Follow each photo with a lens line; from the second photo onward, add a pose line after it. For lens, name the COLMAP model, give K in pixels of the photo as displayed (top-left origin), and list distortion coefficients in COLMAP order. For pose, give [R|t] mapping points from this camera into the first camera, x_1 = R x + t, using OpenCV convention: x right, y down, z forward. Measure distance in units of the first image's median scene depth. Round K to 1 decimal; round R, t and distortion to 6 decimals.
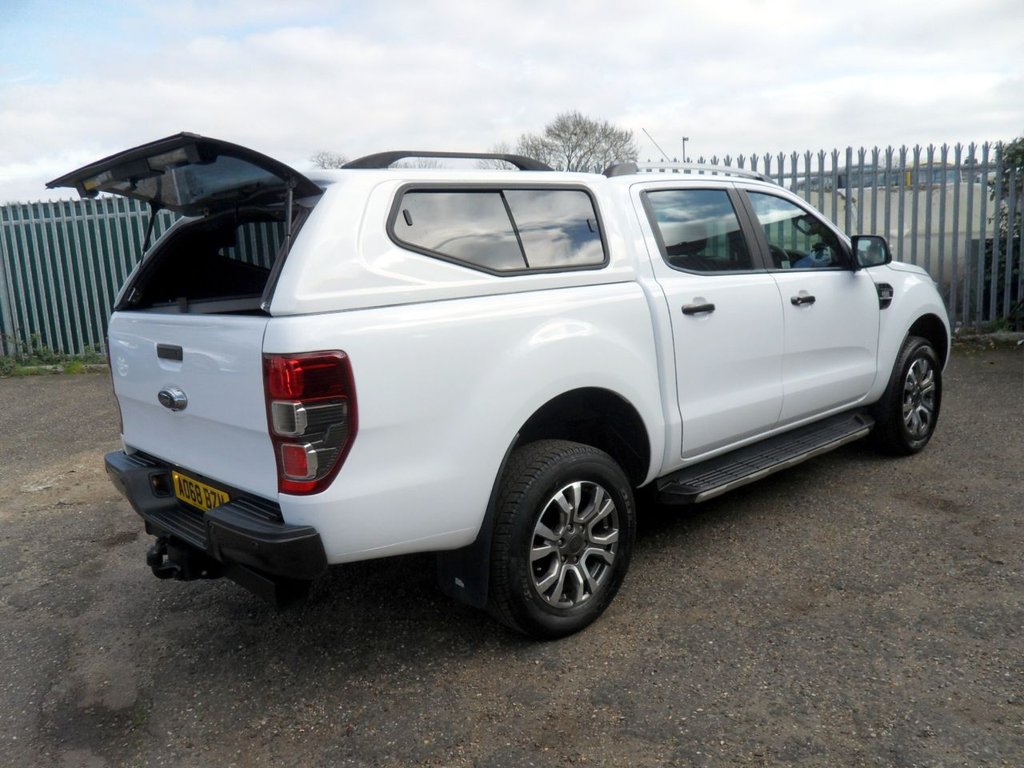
lens RADIAL K [[843.5, 0, 504.8], [0, 843.5, 389.1], [0, 0, 1]] dist [0.005697, -0.051962]
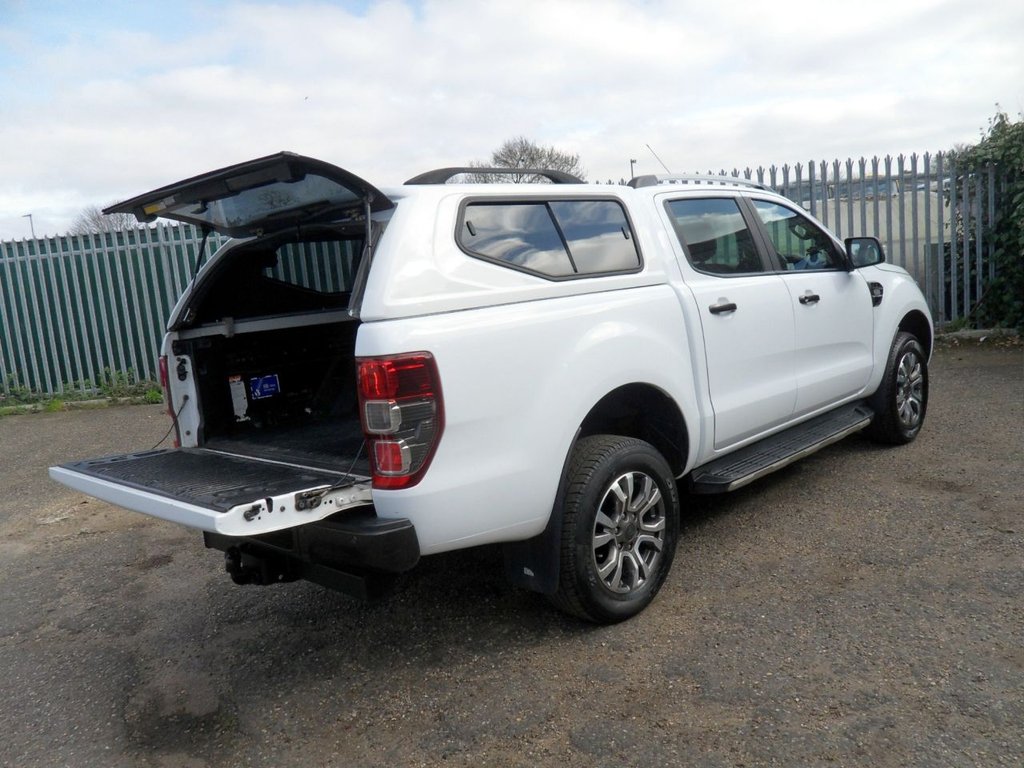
lens RADIAL K [[843.5, 0, 504.8], [0, 843.5, 389.1], [0, 0, 1]] dist [0.005697, -0.051962]
pose [[0.997592, -0.044203, 0.053436, -0.116207], [0.045819, 0.998517, -0.029401, 0.027884], [-0.052058, 0.031779, 0.998138, -0.051344]]
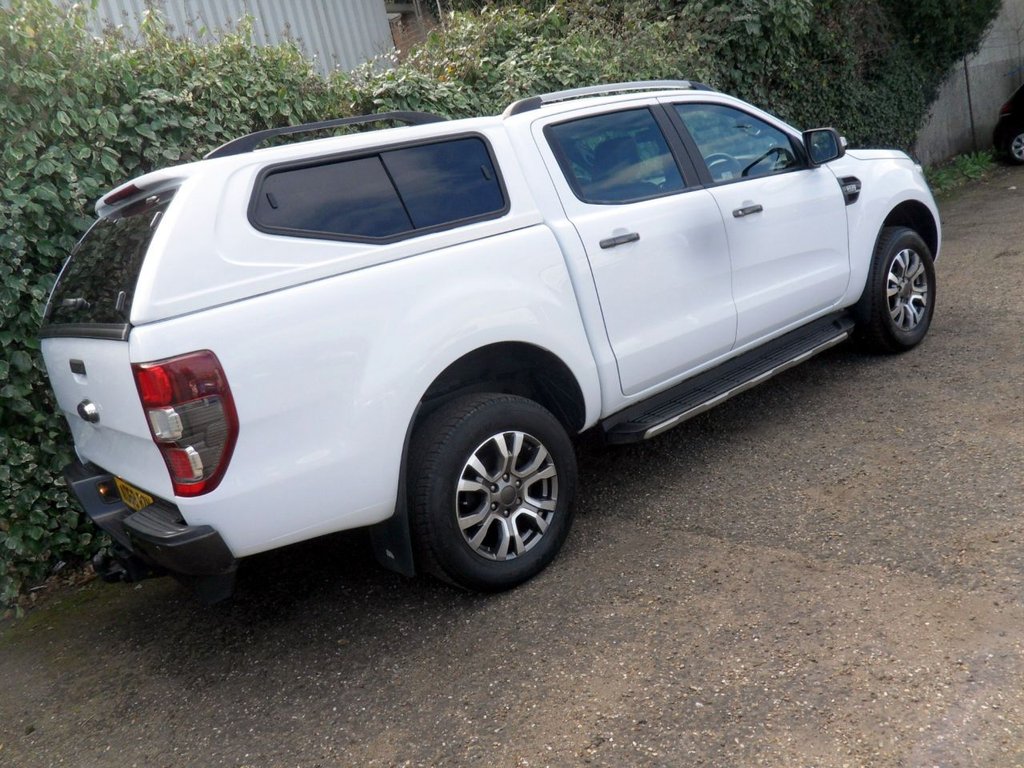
lens RADIAL K [[843.5, 0, 504.8], [0, 843.5, 389.1], [0, 0, 1]] dist [0.005697, -0.051962]
pose [[0.987646, -0.130830, -0.086246, 0.174896], [0.137283, 0.987787, 0.073684, -0.018886], [0.075552, -0.084613, 0.993545, 0.024439]]
